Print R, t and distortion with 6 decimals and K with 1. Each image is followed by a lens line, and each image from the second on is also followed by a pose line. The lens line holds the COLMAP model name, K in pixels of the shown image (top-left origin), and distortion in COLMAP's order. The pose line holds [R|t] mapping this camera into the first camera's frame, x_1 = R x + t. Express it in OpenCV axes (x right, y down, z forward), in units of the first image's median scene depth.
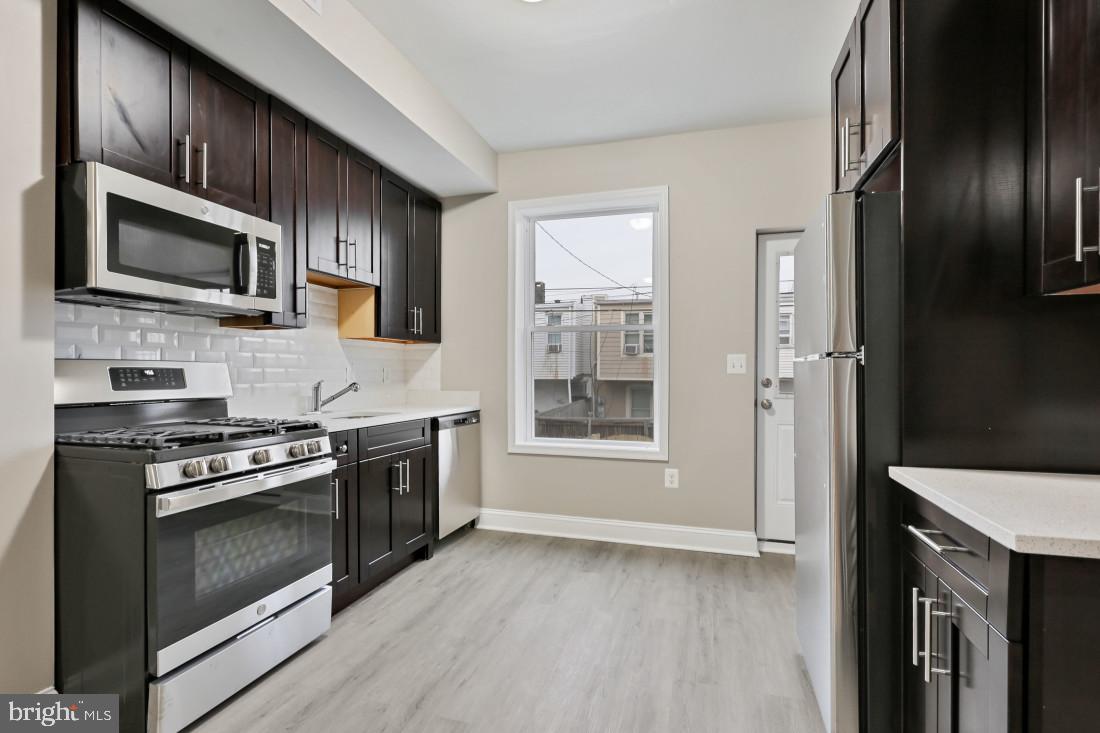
lens RADIAL K [[519.1, 0, 562.1], [0, 519.1, 371.0], [0, 0, 1]] dist [-0.000633, 0.000111]
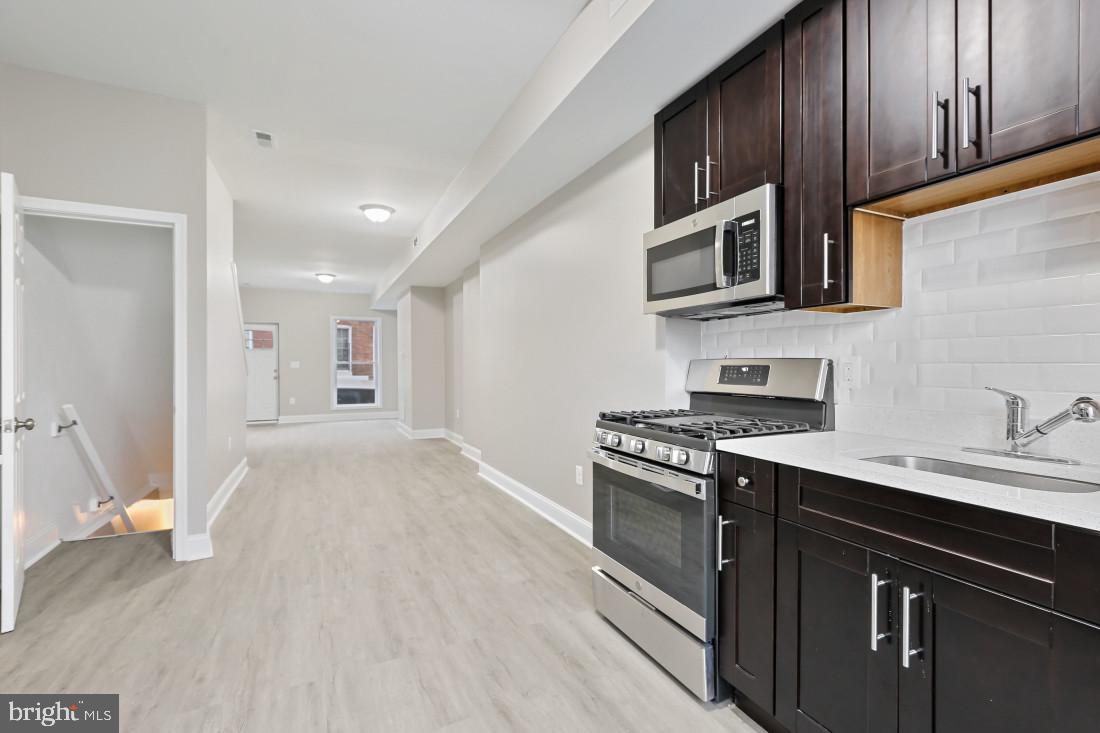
lens RADIAL K [[498.8, 0, 548.7], [0, 498.8, 369.4], [0, 0, 1]] dist [0.001357, 0.000500]
pose [[-0.752049, 0.003256, -0.659099, 0.159340], [0.000764, 0.999991, 0.004069, -0.001098], [0.659106, 0.002557, -0.752045, 1.031926]]
